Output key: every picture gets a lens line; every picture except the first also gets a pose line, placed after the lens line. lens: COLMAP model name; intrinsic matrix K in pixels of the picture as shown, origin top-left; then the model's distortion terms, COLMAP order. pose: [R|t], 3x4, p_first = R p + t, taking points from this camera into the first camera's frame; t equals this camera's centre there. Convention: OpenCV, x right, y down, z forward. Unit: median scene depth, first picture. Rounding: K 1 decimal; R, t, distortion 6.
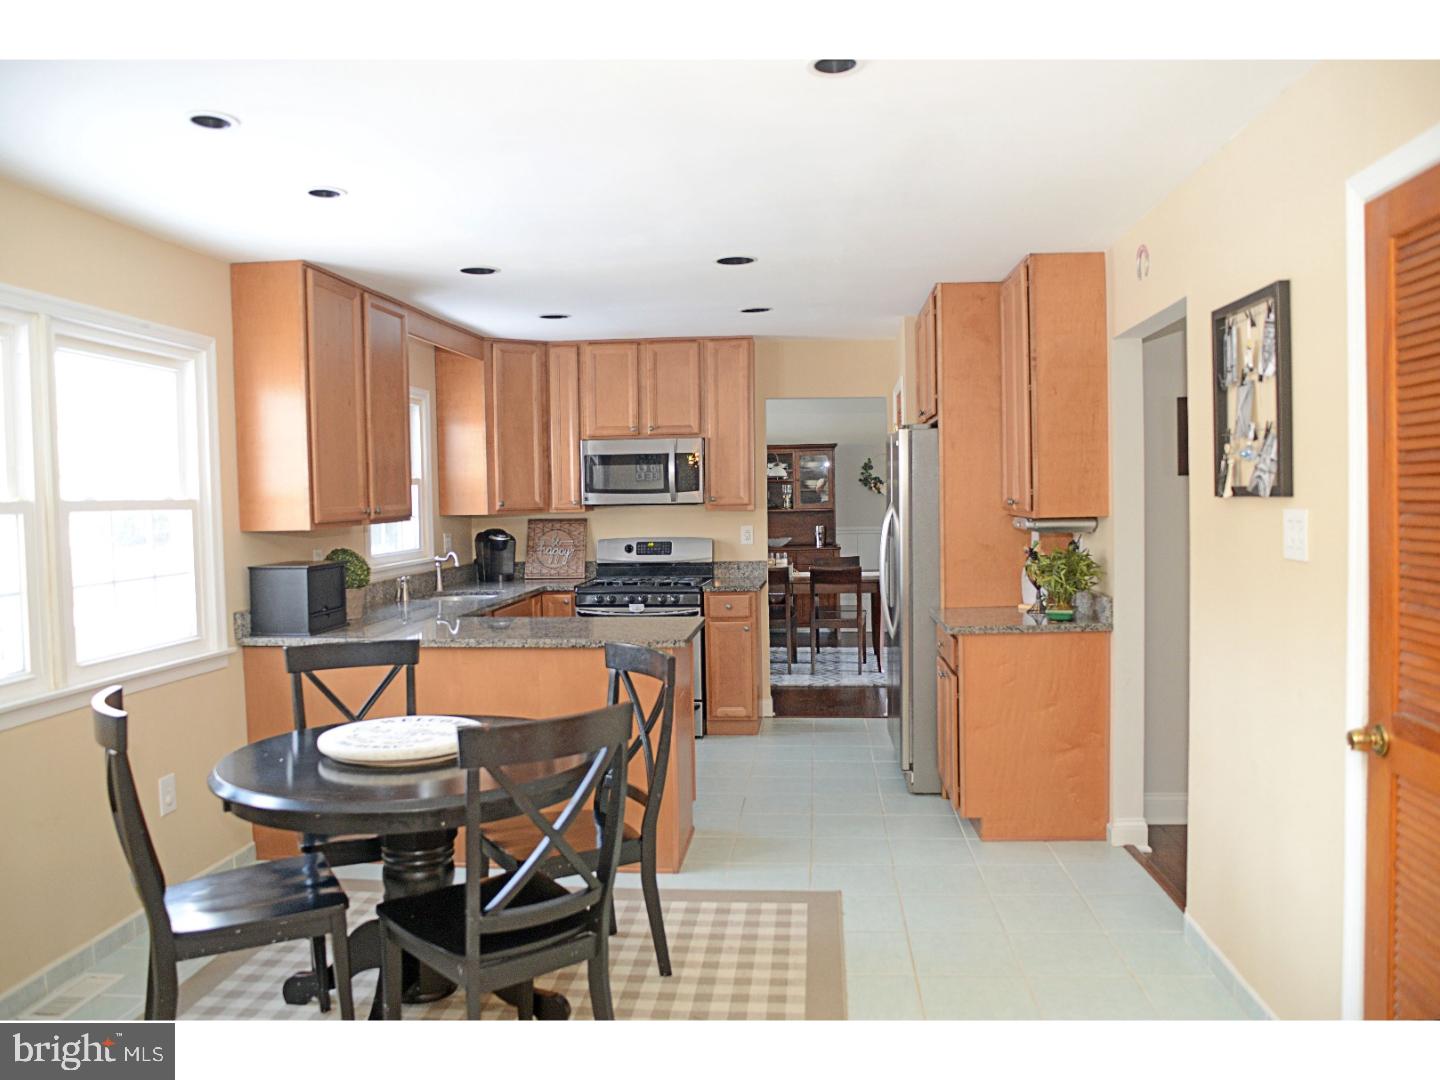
lens RADIAL K [[1096.9, 0, 720.0], [0, 1096.9, 540.0], [0, 0, 1]] dist [0.095691, 0.002342]
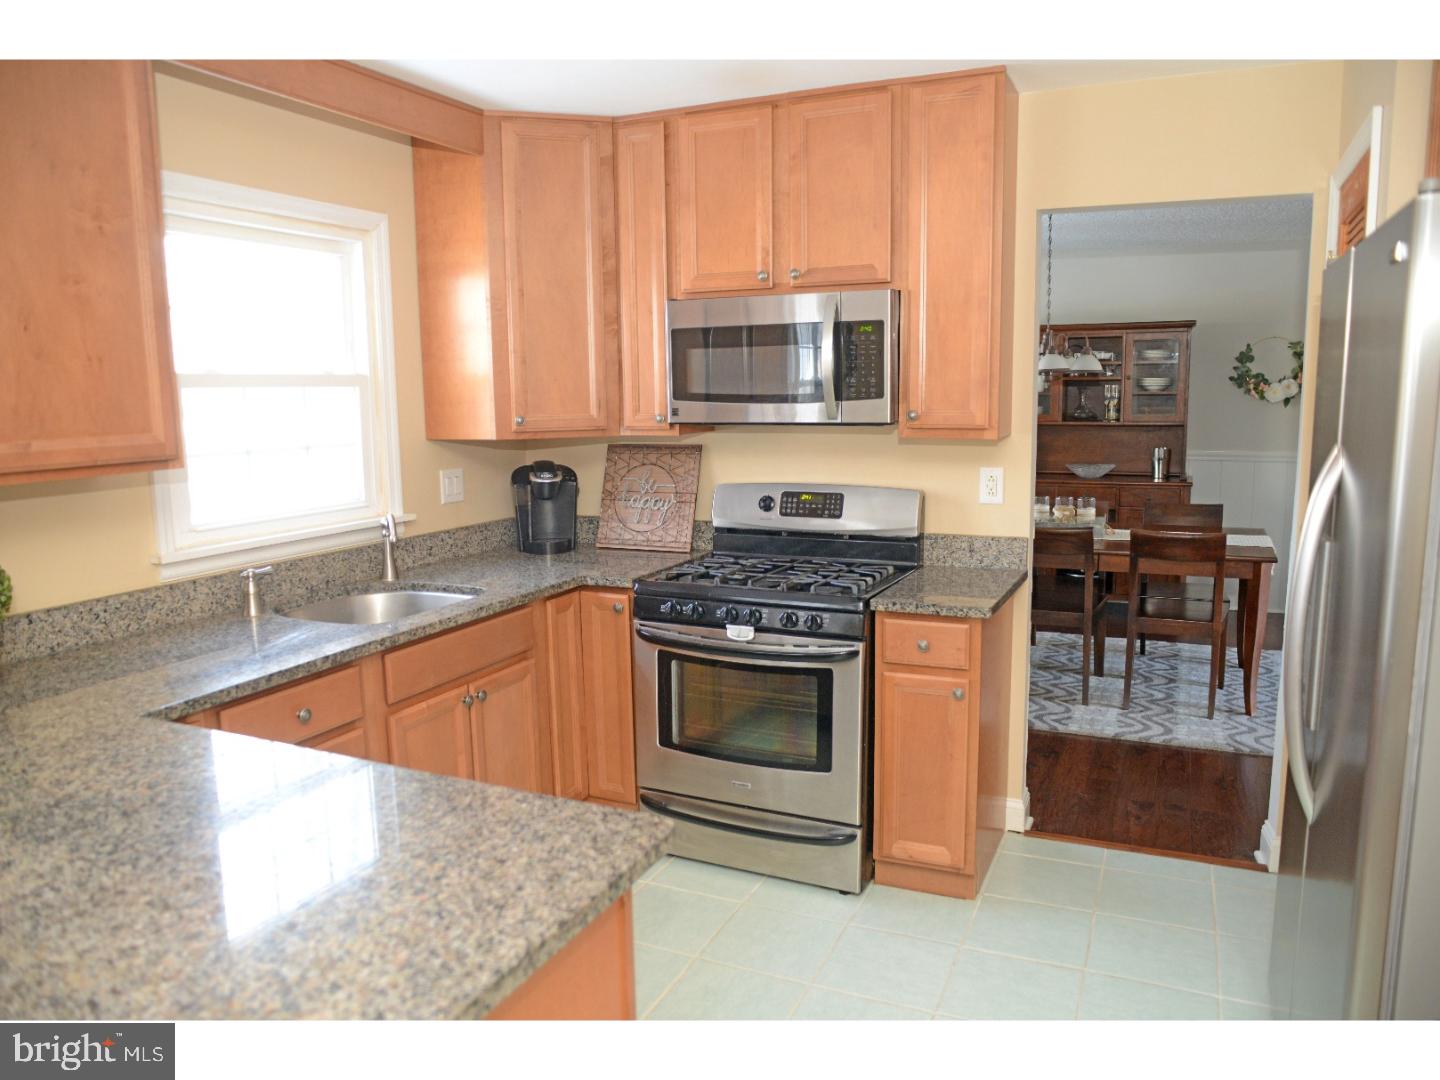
lens RADIAL K [[1004.8, 0, 720.0], [0, 1004.8, 540.0], [0, 0, 1]] dist [-0.050411, 0.002027]
pose [[0.943357, 0.051812, -0.327710, 0.060236], [-0.016588, 0.993861, 0.109381, -0.028568], [0.331365, -0.097750, 0.938425, 0.526595]]
